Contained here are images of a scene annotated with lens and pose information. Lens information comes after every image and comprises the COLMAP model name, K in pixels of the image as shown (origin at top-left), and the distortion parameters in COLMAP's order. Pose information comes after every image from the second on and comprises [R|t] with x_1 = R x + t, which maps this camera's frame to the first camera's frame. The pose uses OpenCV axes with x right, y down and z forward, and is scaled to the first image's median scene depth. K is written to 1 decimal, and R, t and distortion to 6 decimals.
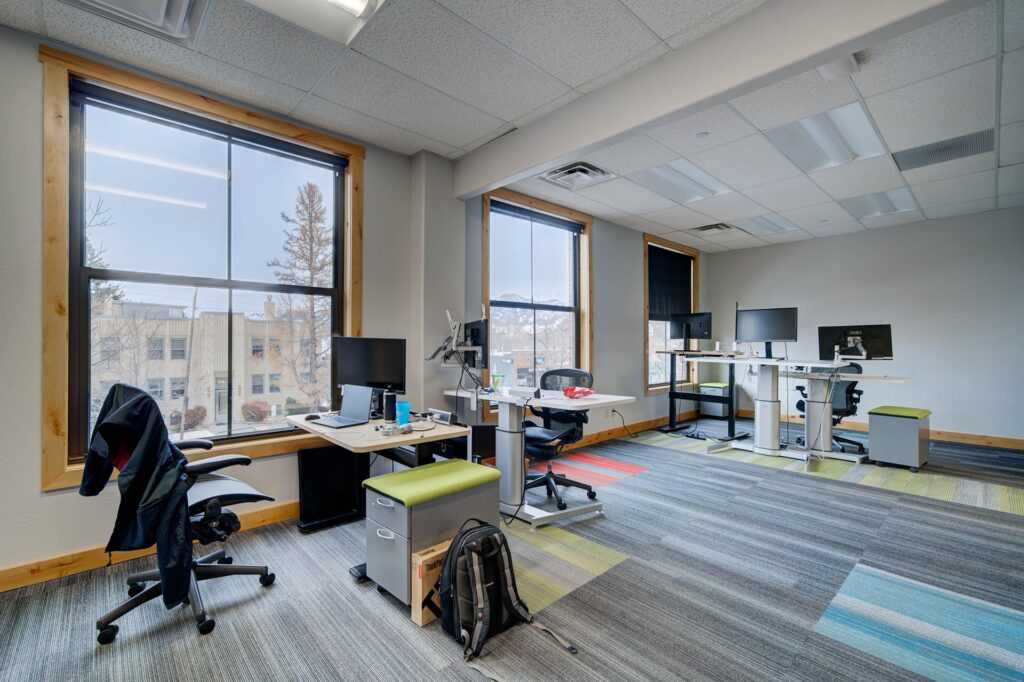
lens RADIAL K [[445.3, 0, 509.8], [0, 445.3, 344.3], [0, 0, 1]] dist [-0.003703, -0.000058]
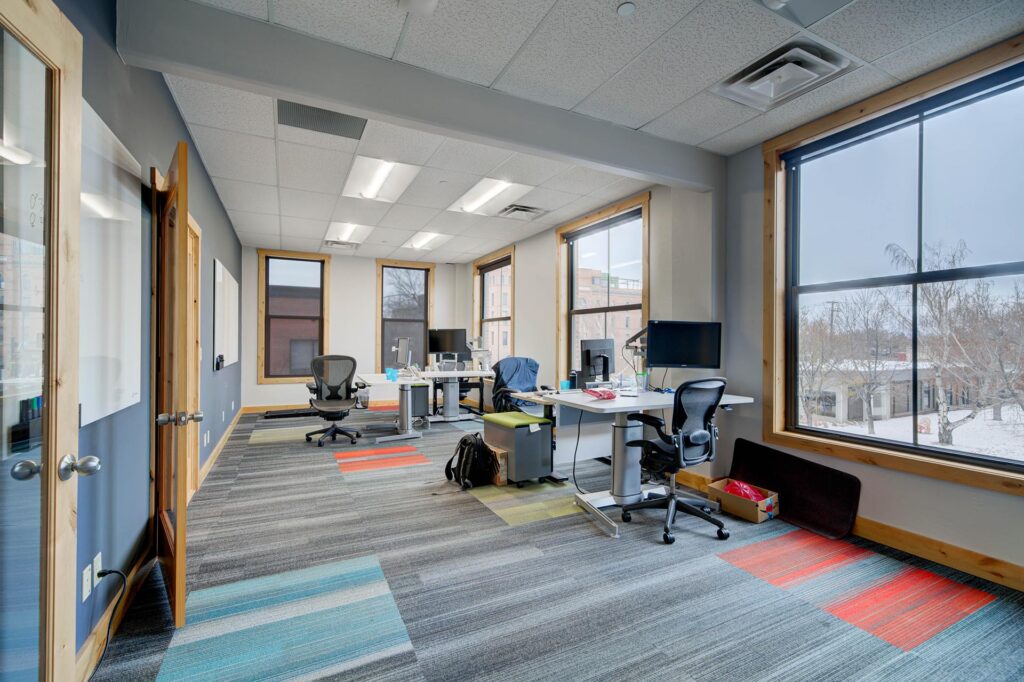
lens RADIAL K [[445.3, 0, 506.7], [0, 445.3, 341.5], [0, 0, 1]] dist [-0.003703, -0.000058]
pose [[-0.275950, -0.003398, -0.961166, 1.278779], [-0.002303, 0.999993, -0.002874, -0.002486], [0.961169, 0.001421, -0.275956, 1.196522]]
